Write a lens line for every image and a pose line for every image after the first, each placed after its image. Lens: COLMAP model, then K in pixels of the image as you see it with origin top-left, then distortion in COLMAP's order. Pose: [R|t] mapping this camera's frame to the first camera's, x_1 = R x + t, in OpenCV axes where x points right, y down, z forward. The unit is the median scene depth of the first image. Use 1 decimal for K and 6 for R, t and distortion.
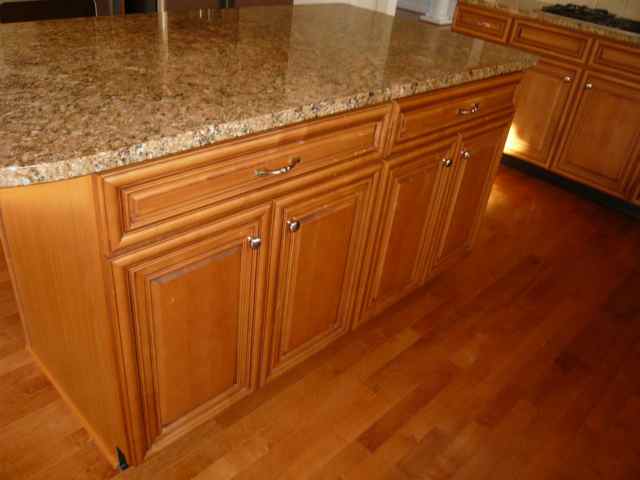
lens RADIAL K [[537.7, 0, 319.7], [0, 537.7, 245.5], [0, 0, 1]] dist [-0.107354, 0.034139]
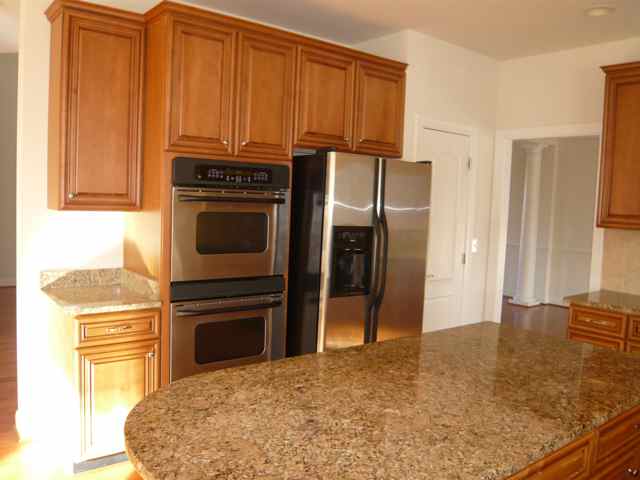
lens RADIAL K [[537.7, 0, 317.7], [0, 537.7, 236.6], [0, 0, 1]] dist [-0.107354, 0.034139]
pose [[0.990535, -0.052887, -0.126662, -0.340400], [-0.016399, 0.870581, -0.491752, -0.070532], [0.136277, 0.489174, 0.861474, -0.323754]]
